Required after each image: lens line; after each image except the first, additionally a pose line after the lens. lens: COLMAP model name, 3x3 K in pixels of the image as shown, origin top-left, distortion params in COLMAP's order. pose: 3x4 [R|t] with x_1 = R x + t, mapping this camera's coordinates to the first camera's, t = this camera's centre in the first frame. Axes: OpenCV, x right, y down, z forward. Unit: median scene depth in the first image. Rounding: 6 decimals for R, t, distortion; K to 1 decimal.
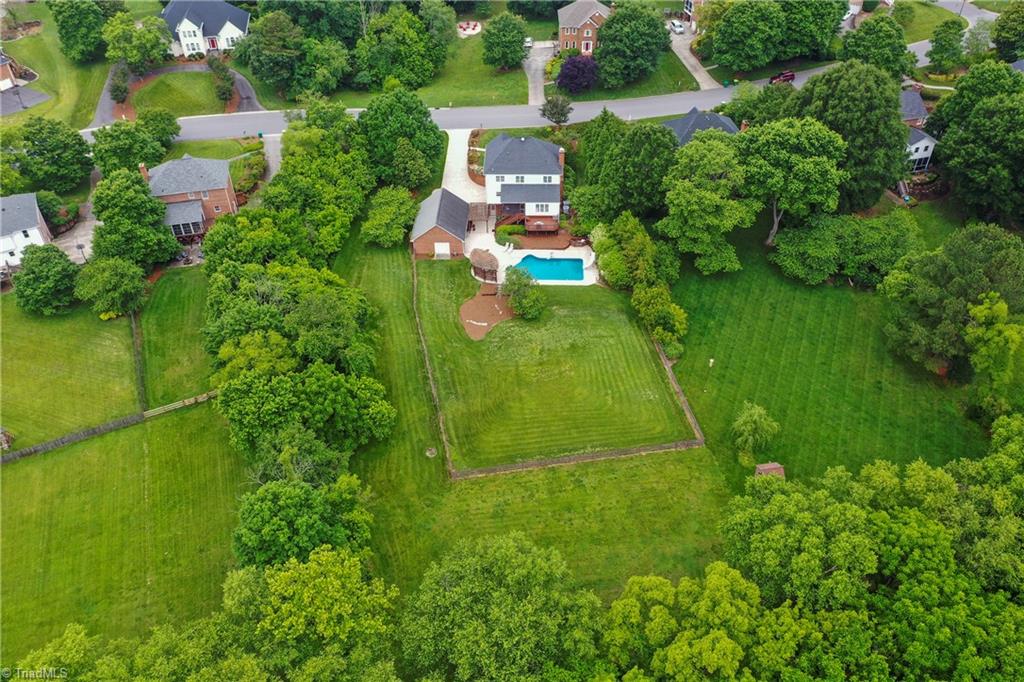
lens RADIAL K [[807.3, 0, 512.0], [0, 807.3, 341.0], [0, 0, 1]] dist [0.003207, 0.001732]
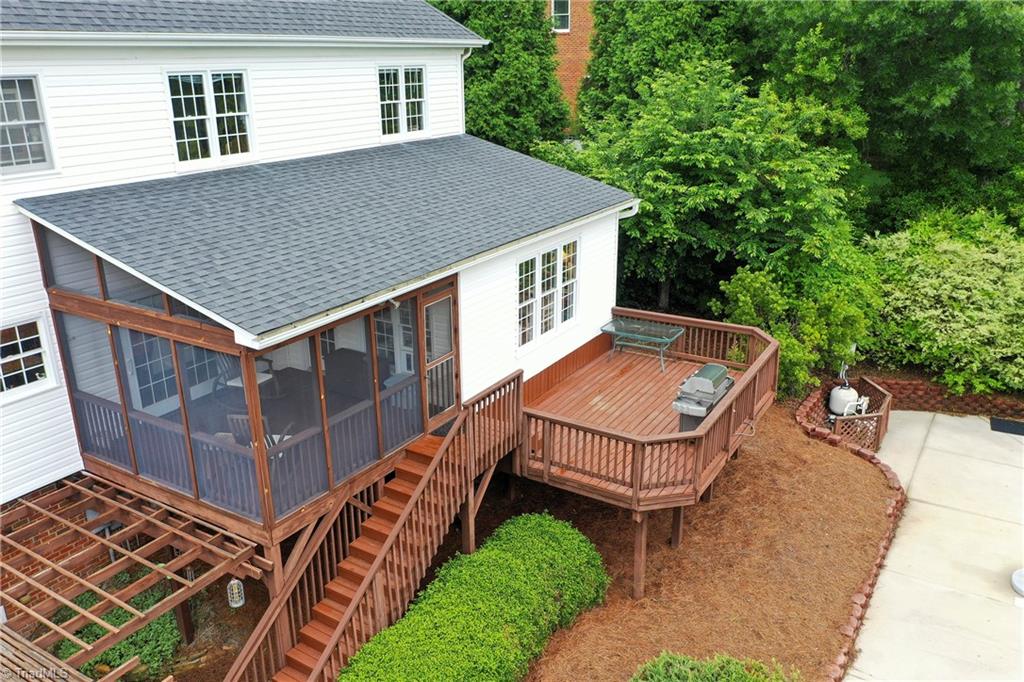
lens RADIAL K [[807.3, 0, 512.0], [0, 807.3, 341.0], [0, 0, 1]] dist [0.003207, 0.001732]
pose [[0.504588, -0.285656, 0.814734, -0.056182], [0.557999, 0.827998, -0.055279, -0.157676], [-0.658808, 0.482514, 0.577193, 0.953603]]
